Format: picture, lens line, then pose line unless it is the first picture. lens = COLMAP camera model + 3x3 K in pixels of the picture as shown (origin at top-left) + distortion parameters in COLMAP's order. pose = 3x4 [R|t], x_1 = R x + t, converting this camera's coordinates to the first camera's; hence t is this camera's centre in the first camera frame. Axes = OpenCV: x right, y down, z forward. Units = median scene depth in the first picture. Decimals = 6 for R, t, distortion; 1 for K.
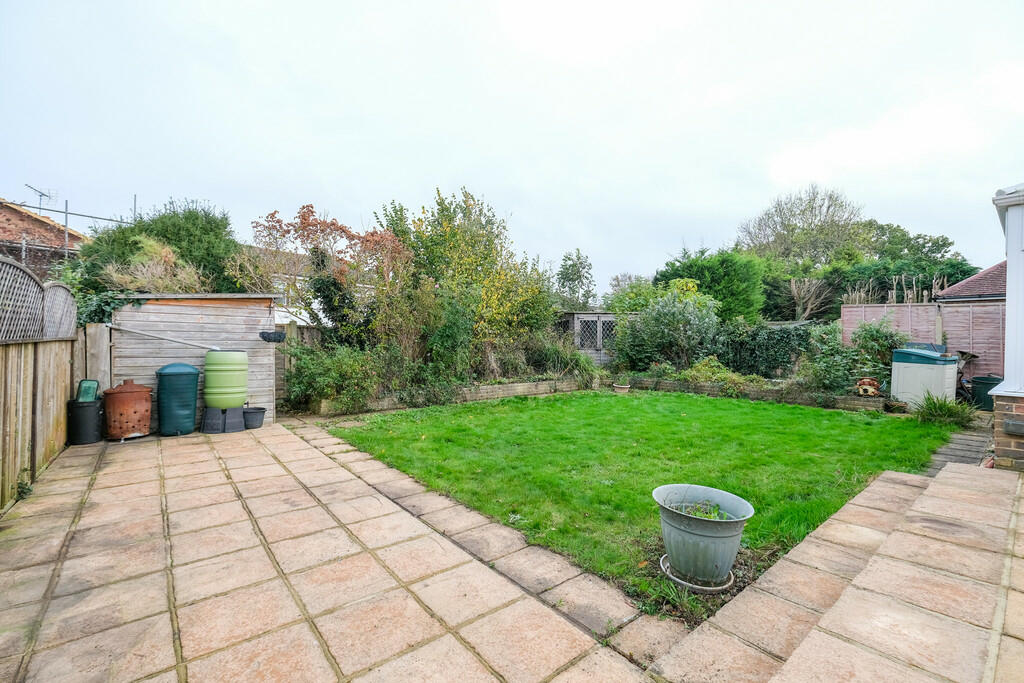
lens RADIAL K [[441.5, 0, 514.7], [0, 441.5, 342.0], [0, 0, 1]] dist [0.004246, -0.000155]
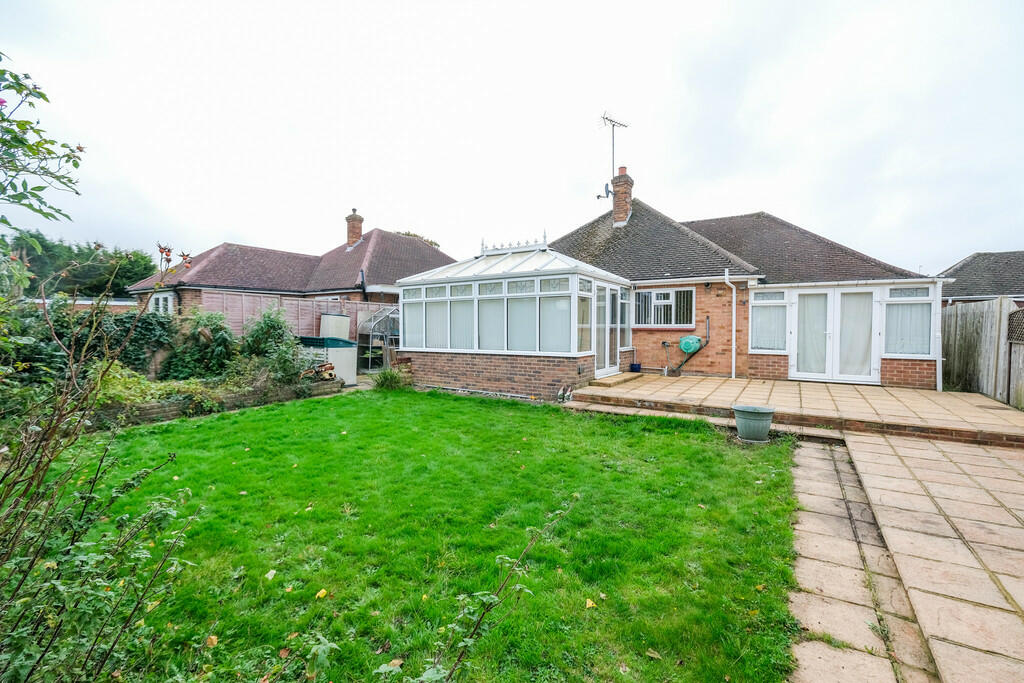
lens RADIAL K [[441.5, 0, 514.2], [0, 441.5, 339.7], [0, 0, 1]] dist [0.004246, -0.000155]
pose [[-0.317396, -0.047842, 0.947086, -0.999923], [-0.007476, 0.998822, 0.047950, -0.088520], [-0.948264, 0.008139, -0.317379, 2.111755]]
